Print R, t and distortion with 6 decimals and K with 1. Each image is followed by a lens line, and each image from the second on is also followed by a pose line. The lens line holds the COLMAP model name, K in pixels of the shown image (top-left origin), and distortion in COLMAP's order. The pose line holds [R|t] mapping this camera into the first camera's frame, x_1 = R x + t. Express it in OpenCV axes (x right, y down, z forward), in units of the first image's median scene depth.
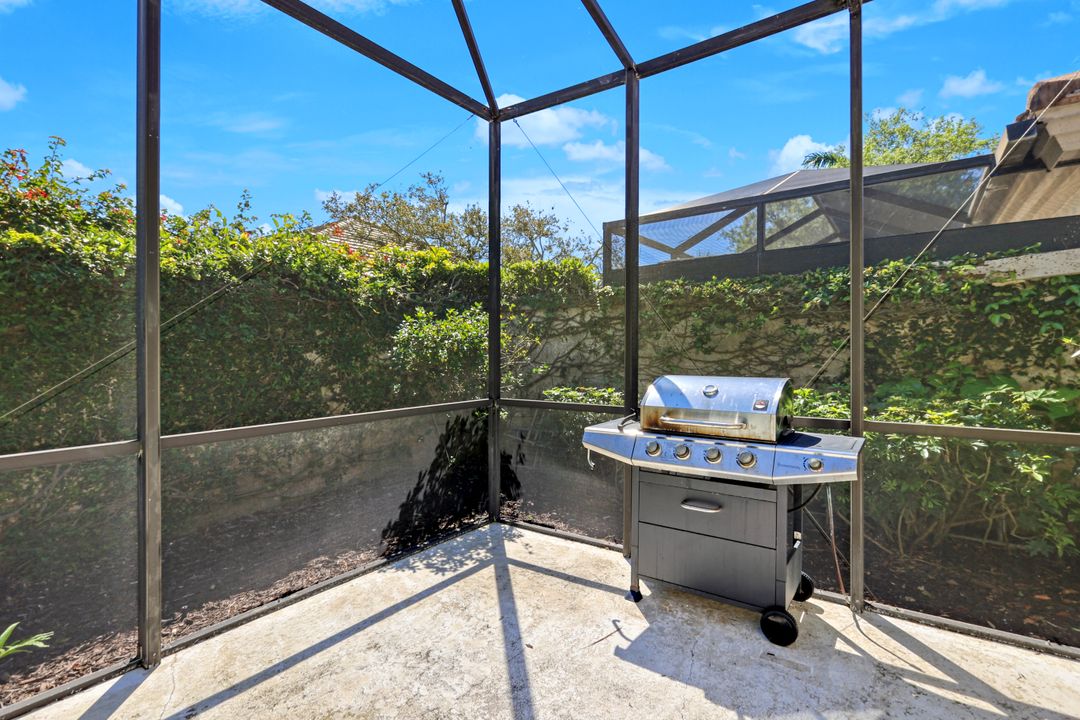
lens RADIAL K [[514.9, 0, 536.7], [0, 514.9, 357.2], [0, 0, 1]] dist [0.003498, 0.000276]
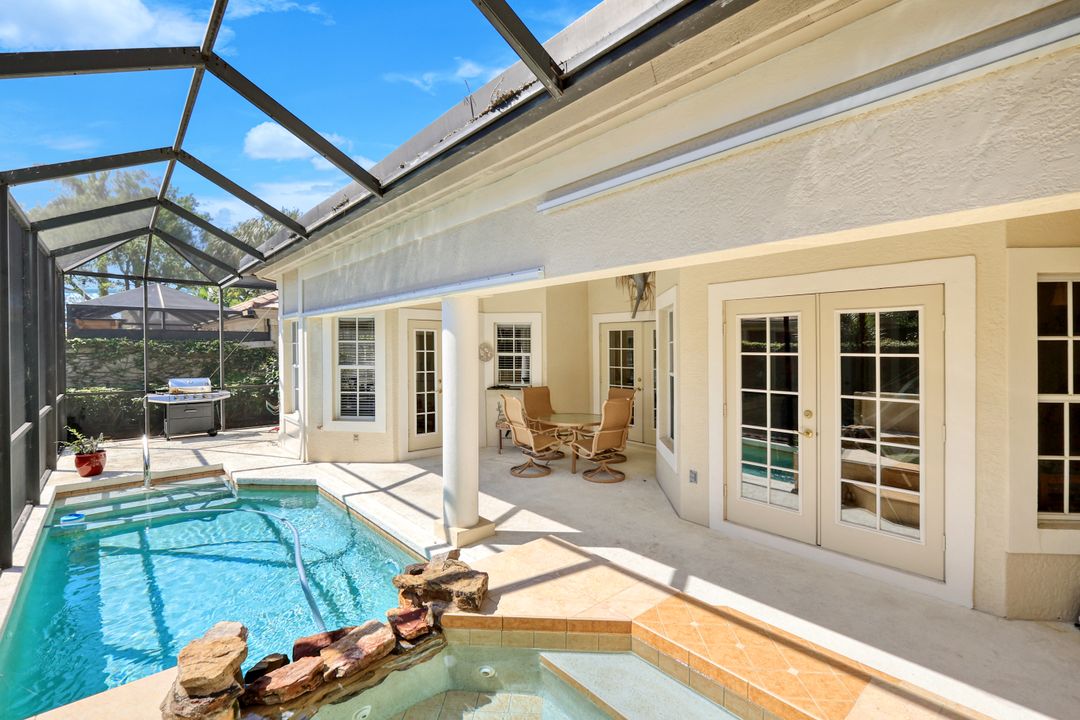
lens RADIAL K [[473.9, 0, 536.2], [0, 473.9, 354.2], [0, 0, 1]] dist [-0.000648, 0.002574]
pose [[0.212538, -0.007842, 0.977121, -1.933703], [0.002125, 0.999969, 0.007564, -0.125913], [-0.977150, 0.000469, 0.212549, -1.721261]]
